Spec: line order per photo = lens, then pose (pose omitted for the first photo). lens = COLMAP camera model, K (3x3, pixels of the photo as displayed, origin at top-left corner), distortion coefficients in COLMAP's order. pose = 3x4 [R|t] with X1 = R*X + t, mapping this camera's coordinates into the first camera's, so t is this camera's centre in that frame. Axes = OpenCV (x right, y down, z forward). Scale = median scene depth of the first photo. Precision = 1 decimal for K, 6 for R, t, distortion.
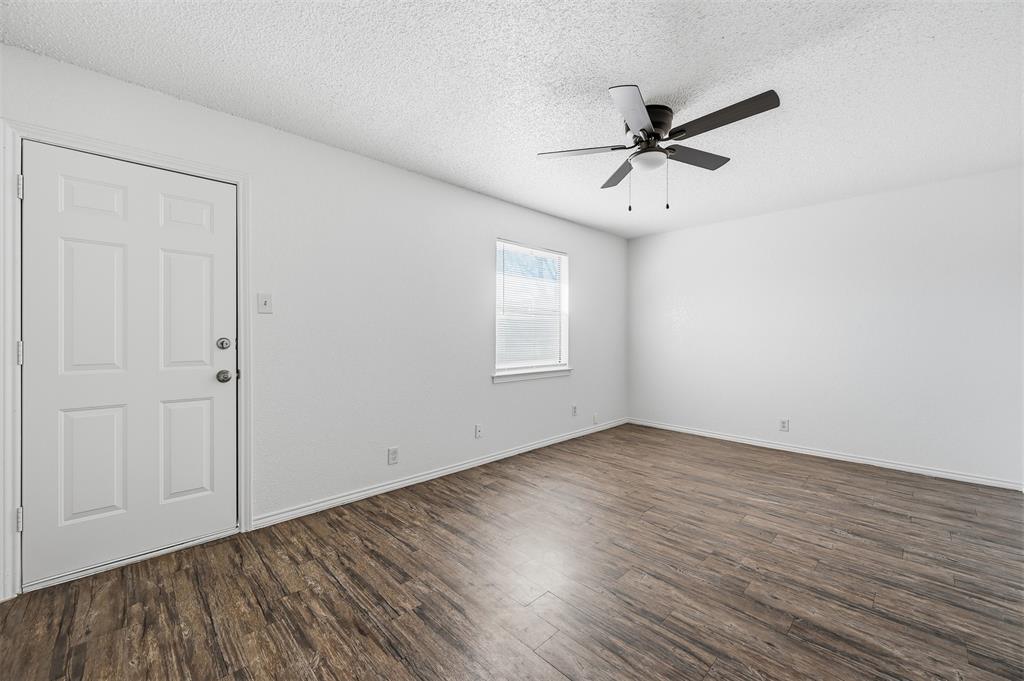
lens RADIAL K [[407.1, 0, 509.1], [0, 407.1, 337.5], [0, 0, 1]] dist [0.000217, -0.000584]
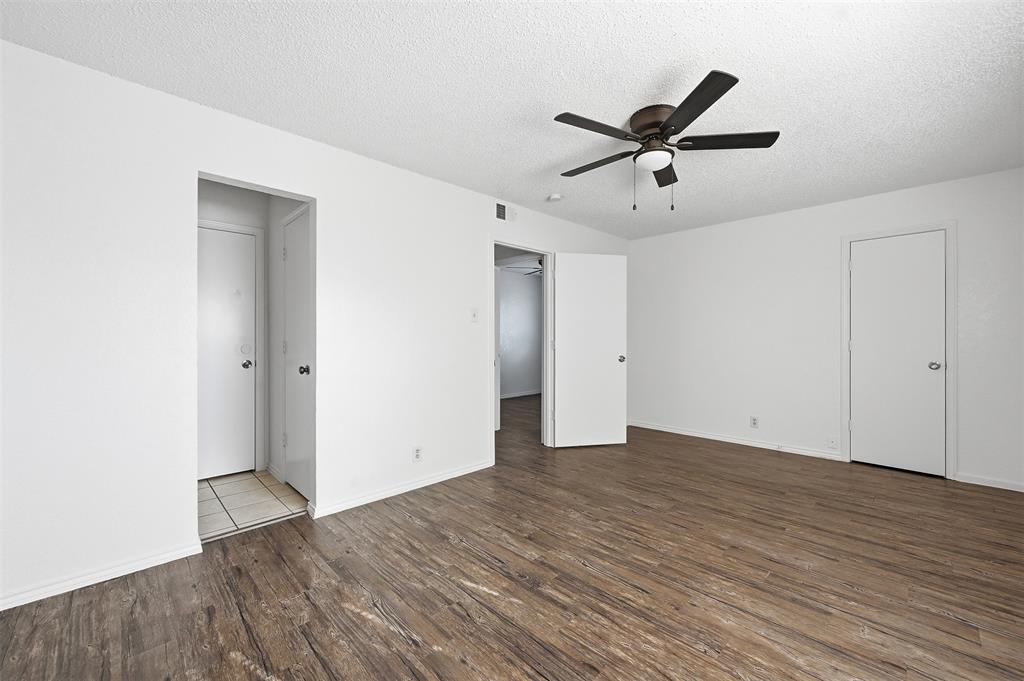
lens RADIAL K [[407.1, 0, 514.8], [0, 407.1, 338.8], [0, 0, 1]] dist [0.000217, -0.000584]
pose [[-0.999931, -0.000561, -0.011764, 0.686984], [-0.000617, 0.999989, 0.004717, -0.002188], [0.011761, 0.004724, -0.999920, 1.967448]]
